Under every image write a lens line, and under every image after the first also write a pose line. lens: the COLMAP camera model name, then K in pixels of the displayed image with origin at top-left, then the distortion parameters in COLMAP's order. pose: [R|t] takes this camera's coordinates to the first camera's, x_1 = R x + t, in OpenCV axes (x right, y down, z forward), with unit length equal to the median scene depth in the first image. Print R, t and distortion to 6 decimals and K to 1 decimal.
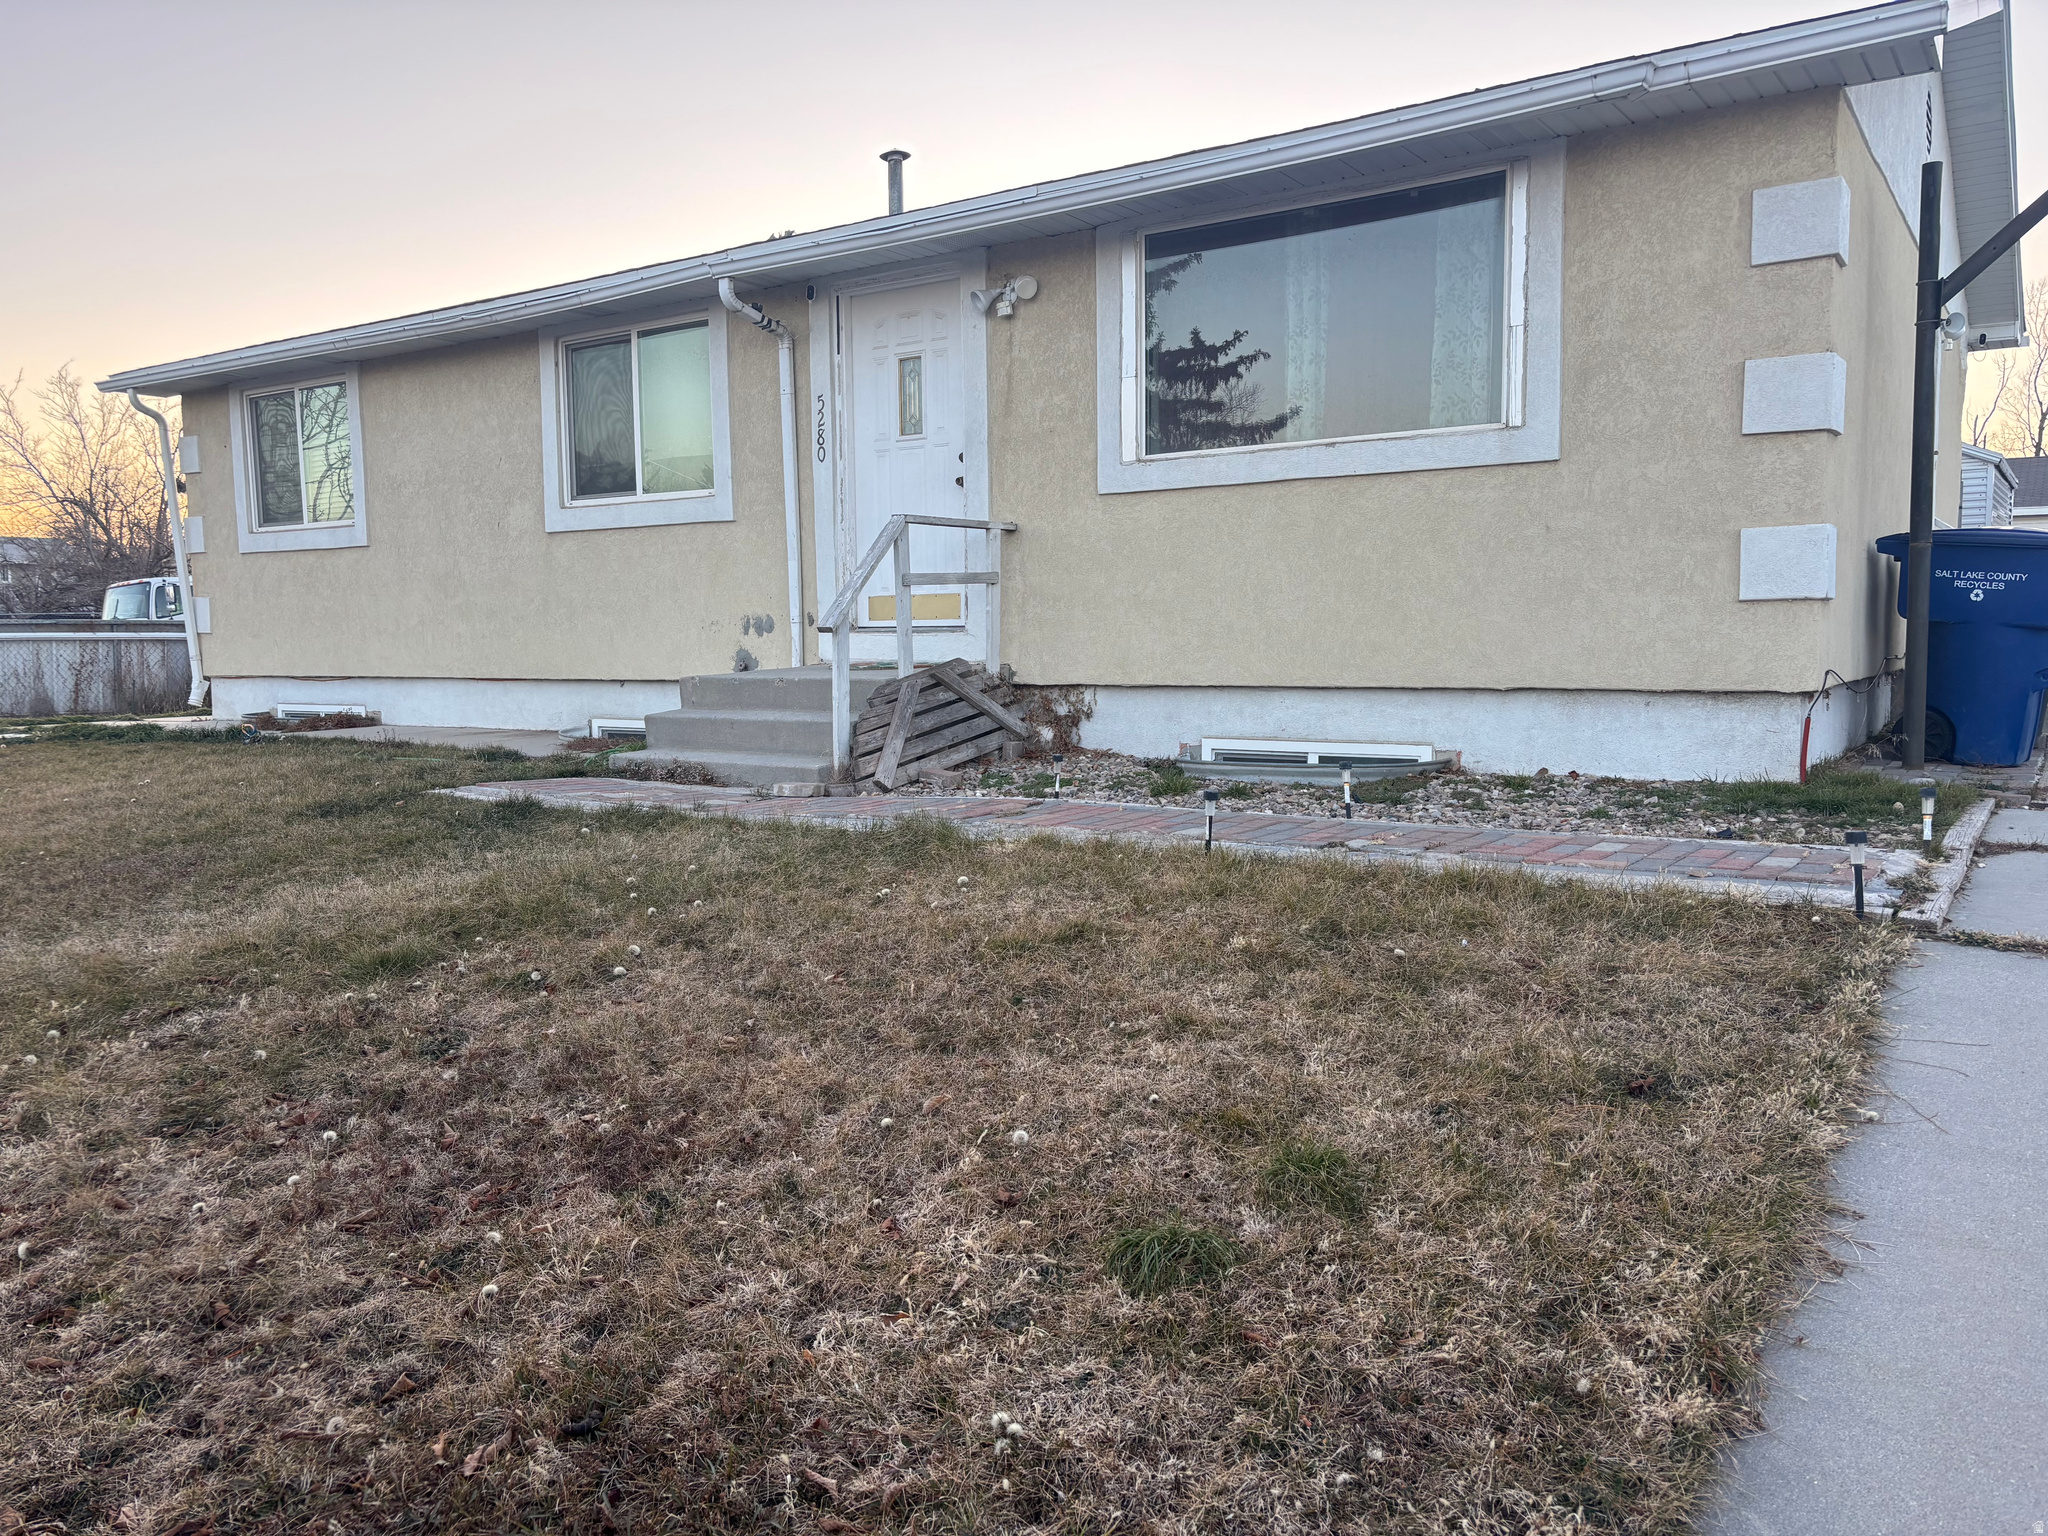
lens RADIAL K [[1533.8, 0, 1009.4], [0, 1533.8, 762.3], [0, 0, 1]] dist [0.042543, -0.032659]
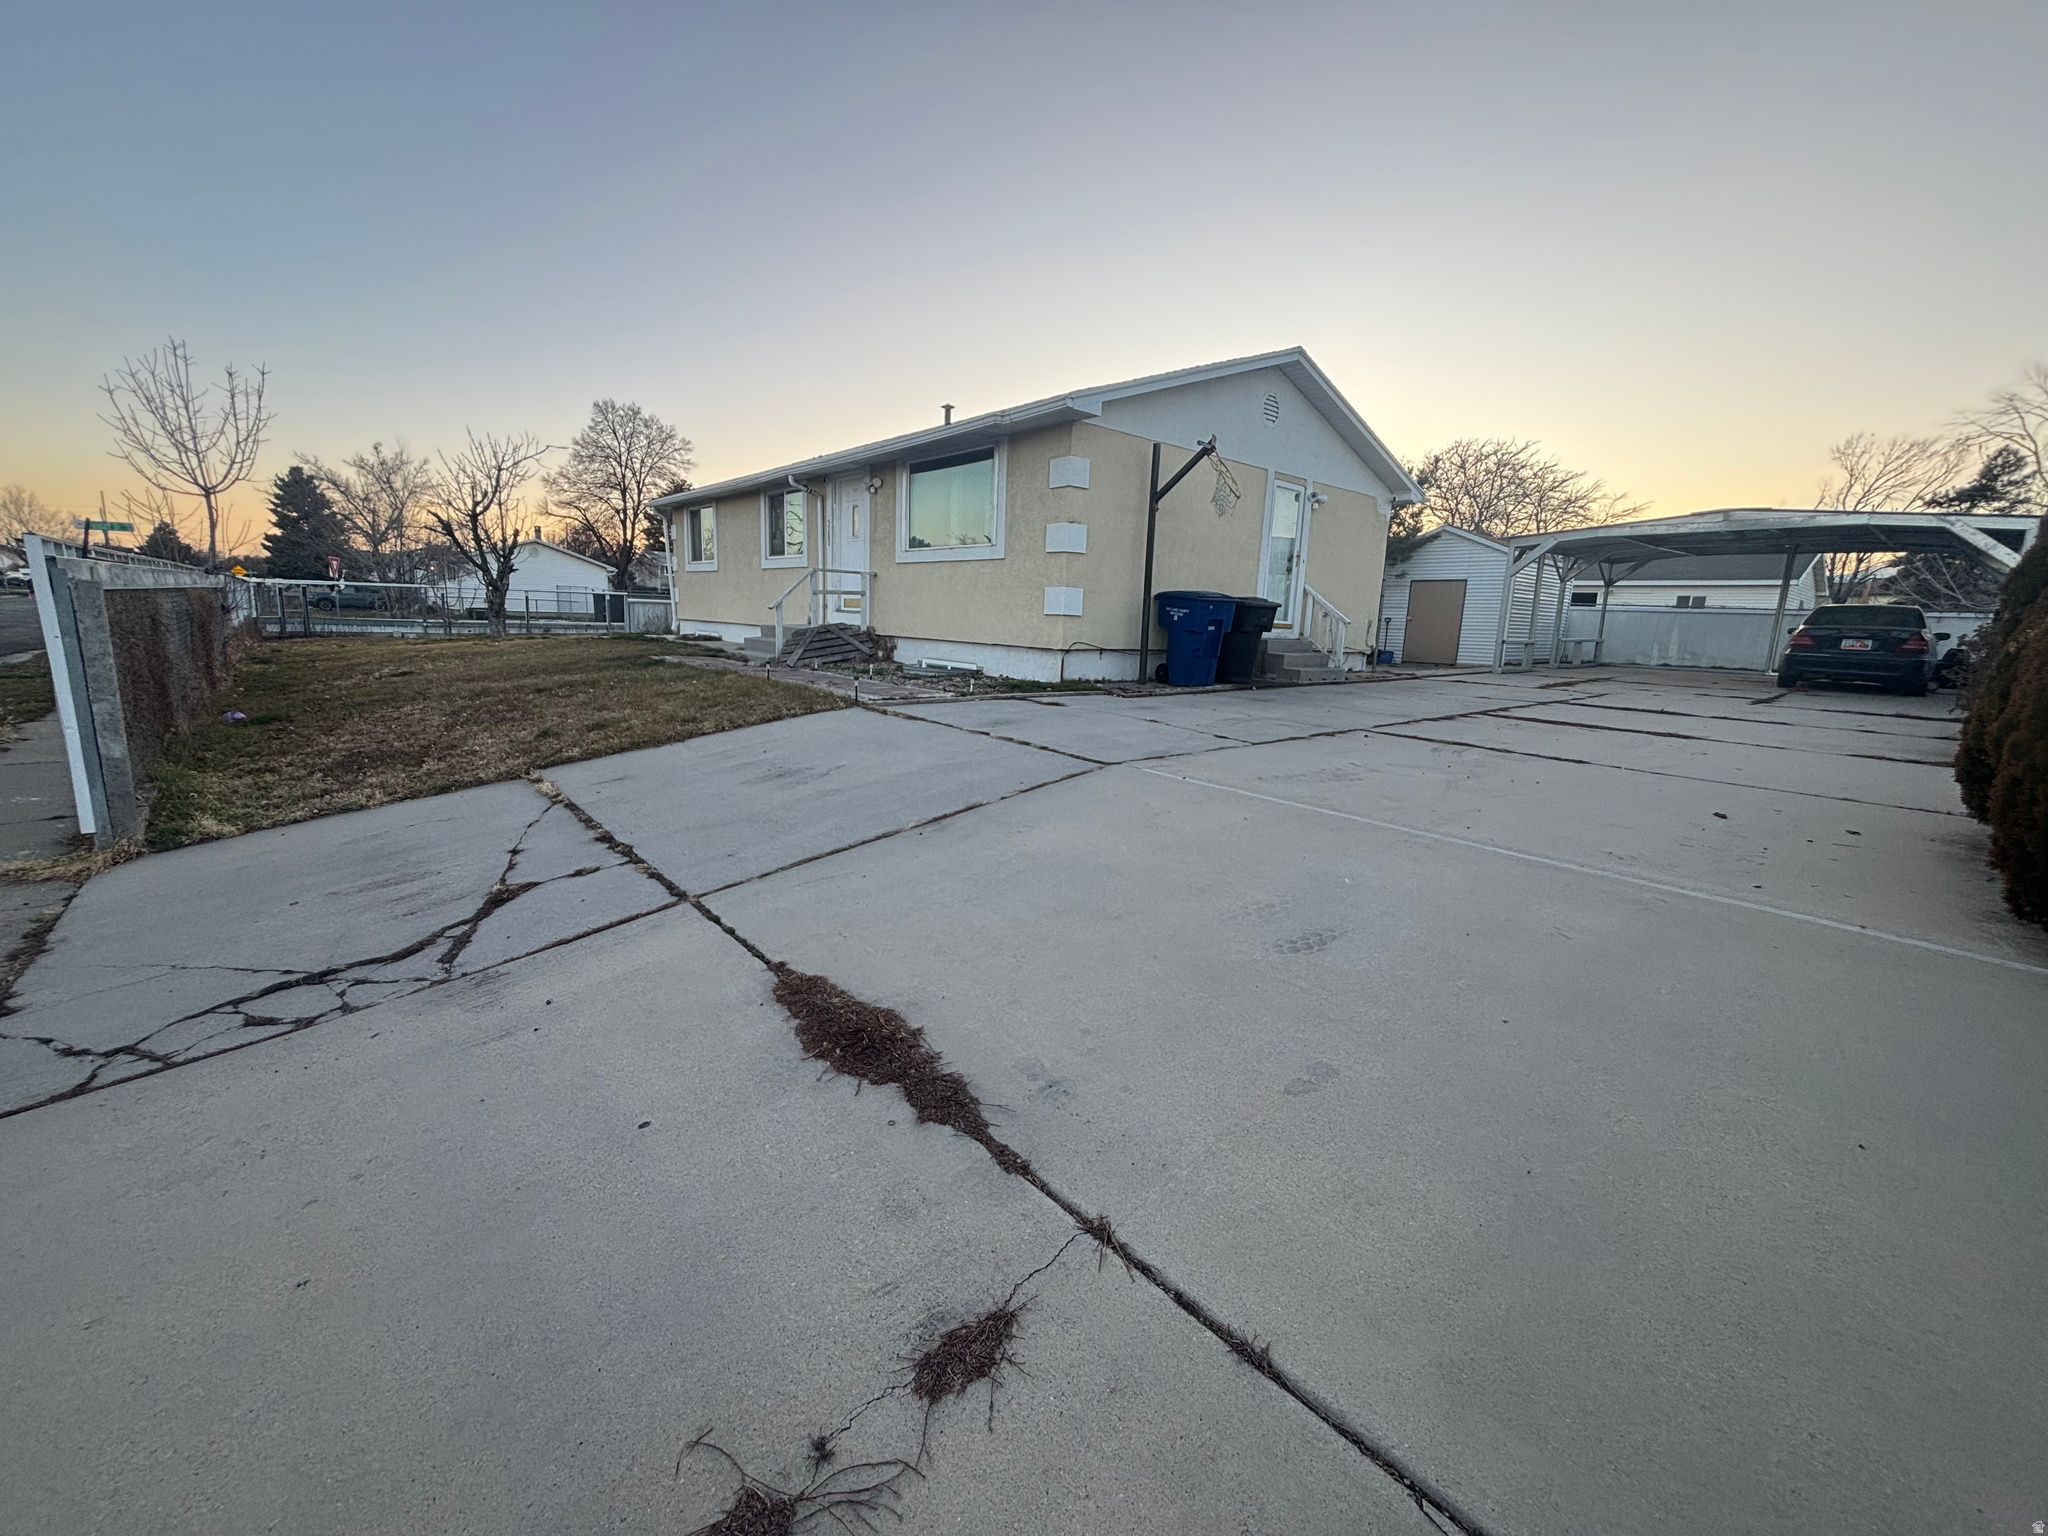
lens RADIAL K [[808.9, 0, 1023.9], [0, 808.9, 778.8], [0, 0, 1]] dist [0.003746, -0.001193]
pose [[0.967076, 0.096980, -0.235283, 0.623351], [-0.071079, 0.990681, 0.116187, 0.016178], [0.244358, -0.095638, 0.964957, -0.324984]]
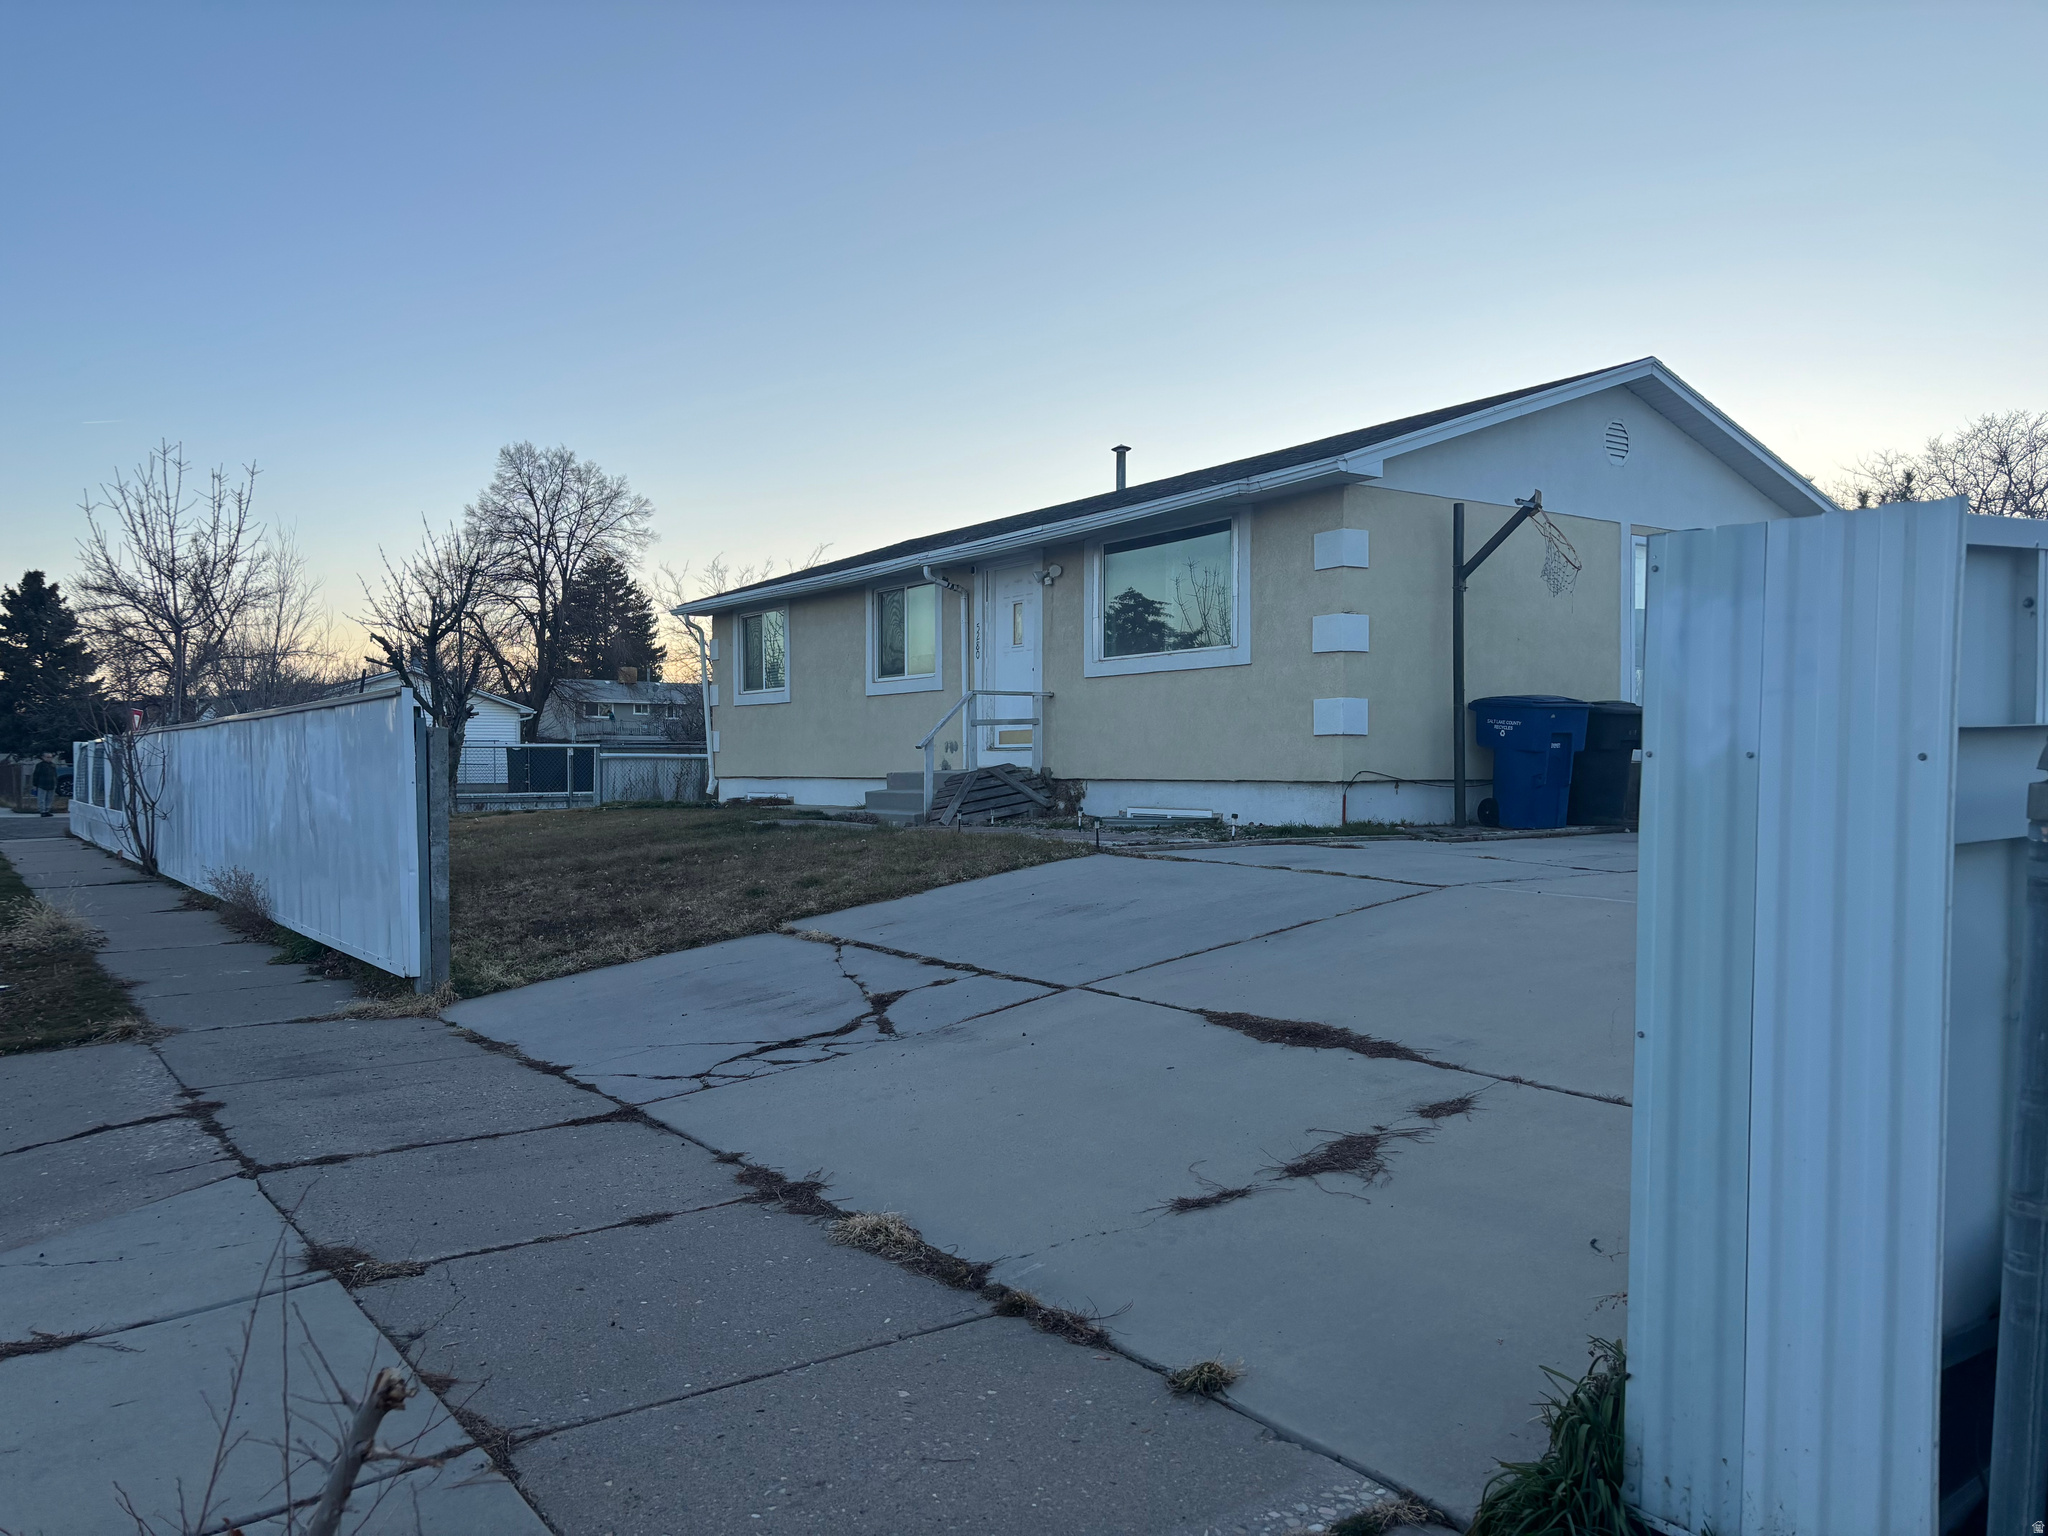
lens RADIAL K [[1533.8, 0, 1021.8], [0, 1533.8, 784.1], [0, 0, 1]] dist [0.042543, -0.032659]
pose [[0.935477, 0.014203, -0.353102, 0.635350], [-0.039375, 0.997160, -0.064205, 0.076865], [0.351187, 0.073966, 0.933379, -0.751056]]
